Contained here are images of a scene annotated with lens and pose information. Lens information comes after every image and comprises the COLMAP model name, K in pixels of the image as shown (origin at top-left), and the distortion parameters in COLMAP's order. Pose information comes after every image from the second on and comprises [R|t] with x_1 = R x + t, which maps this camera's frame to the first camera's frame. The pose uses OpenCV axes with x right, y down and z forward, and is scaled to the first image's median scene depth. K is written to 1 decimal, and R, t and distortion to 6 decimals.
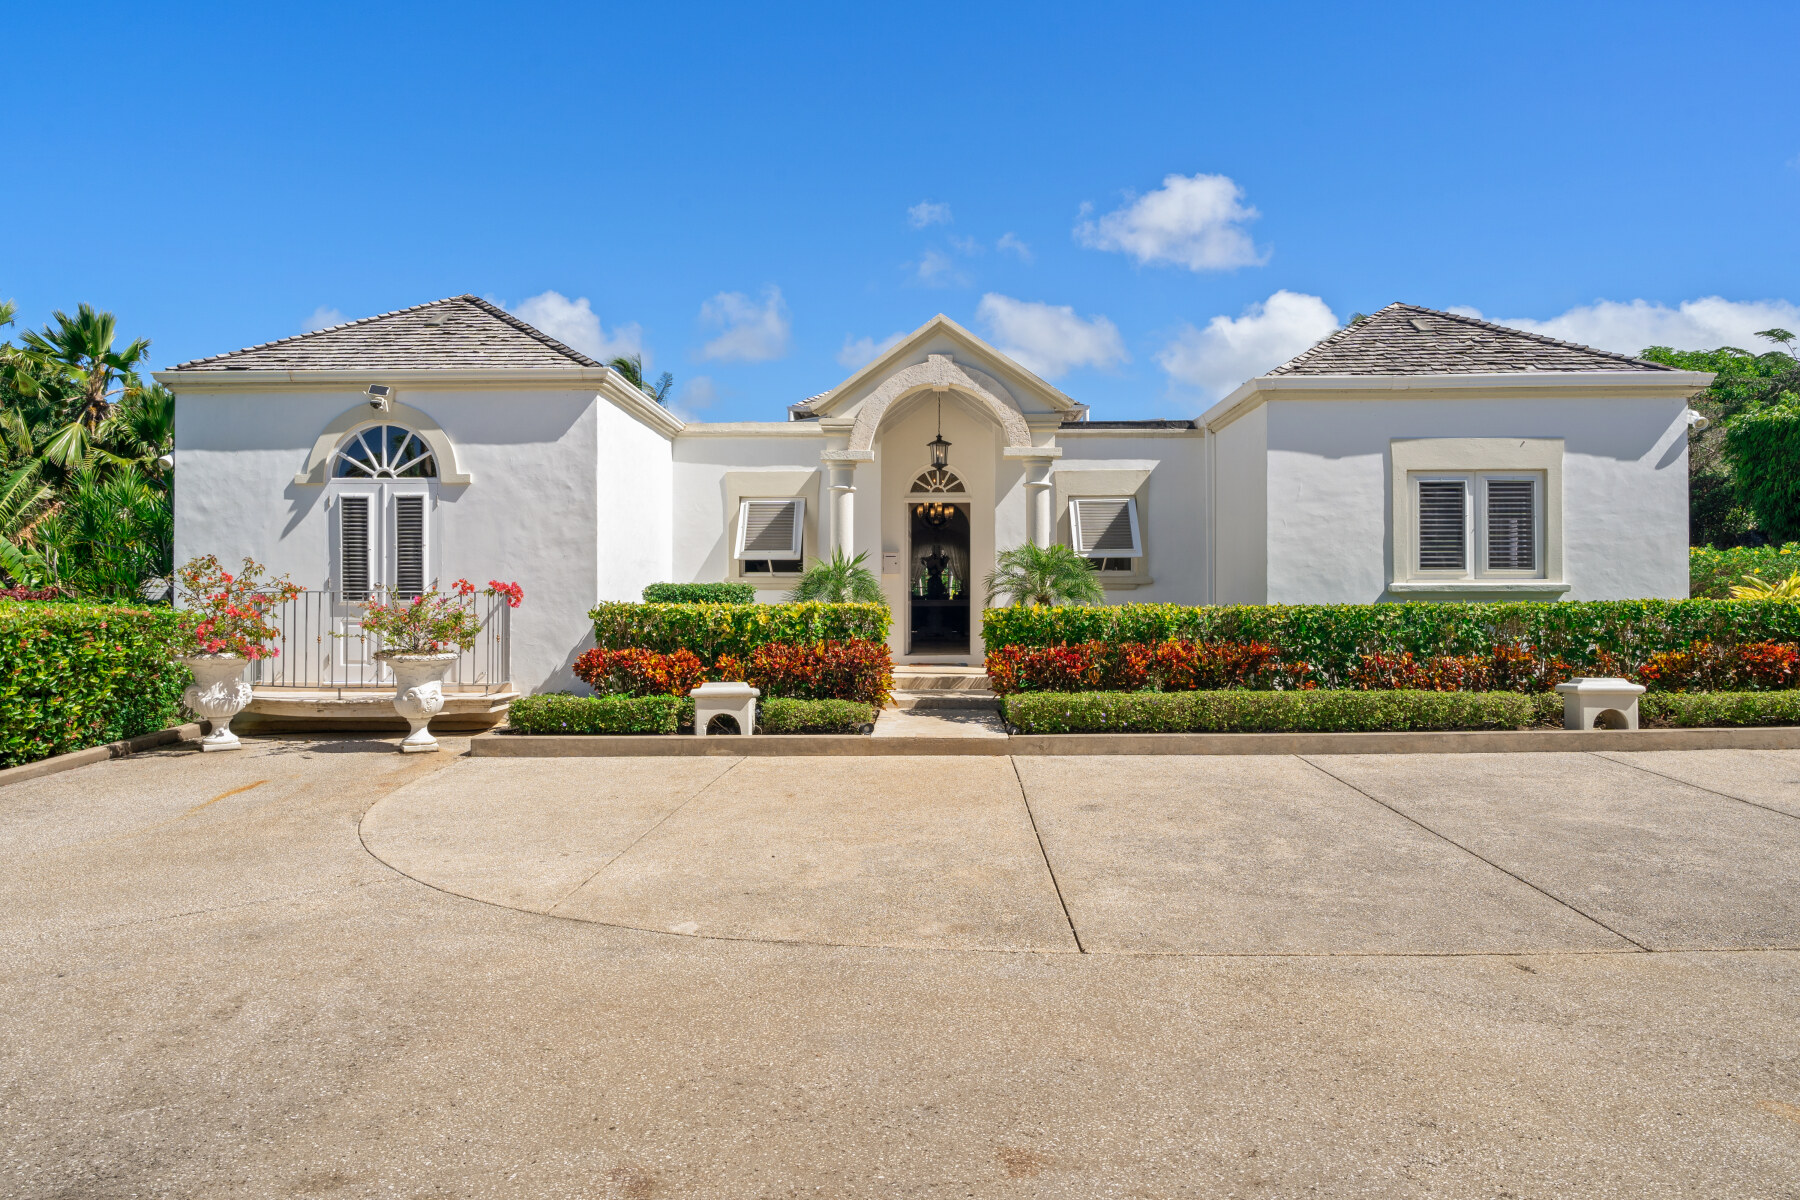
lens RADIAL K [[1240.2, 0, 900.1], [0, 1240.2, 588.9], [0, 0, 1]] dist [0.008023, 0.001549]
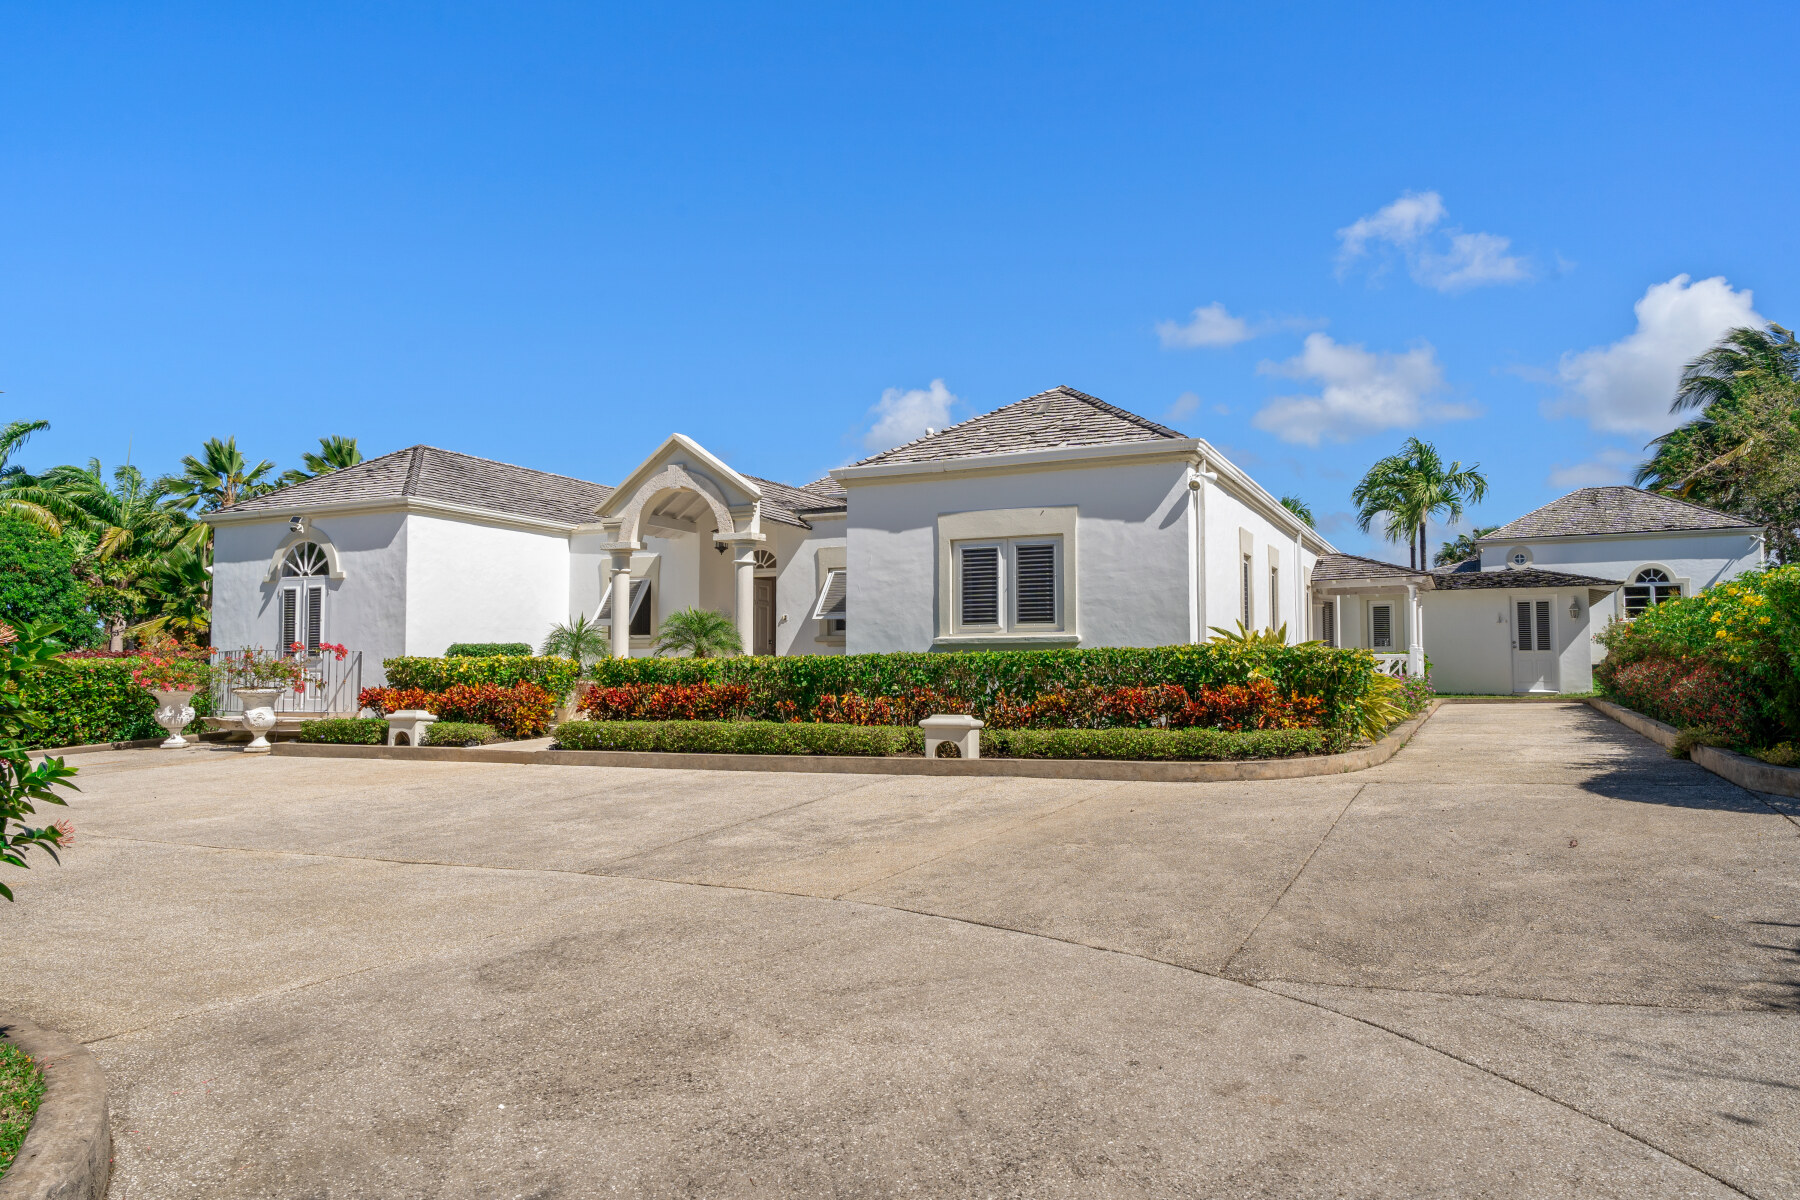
lens RADIAL K [[1240.2, 0, 899.2], [0, 1240.2, 611.0], [0, 0, 1]] dist [0.008023, 0.001549]
pose [[0.908268, -0.021425, -0.417839, 0.881799], [0.006203, 0.999268, -0.037754, 0.015346], [0.418342, 0.031699, 0.907736, -0.078421]]
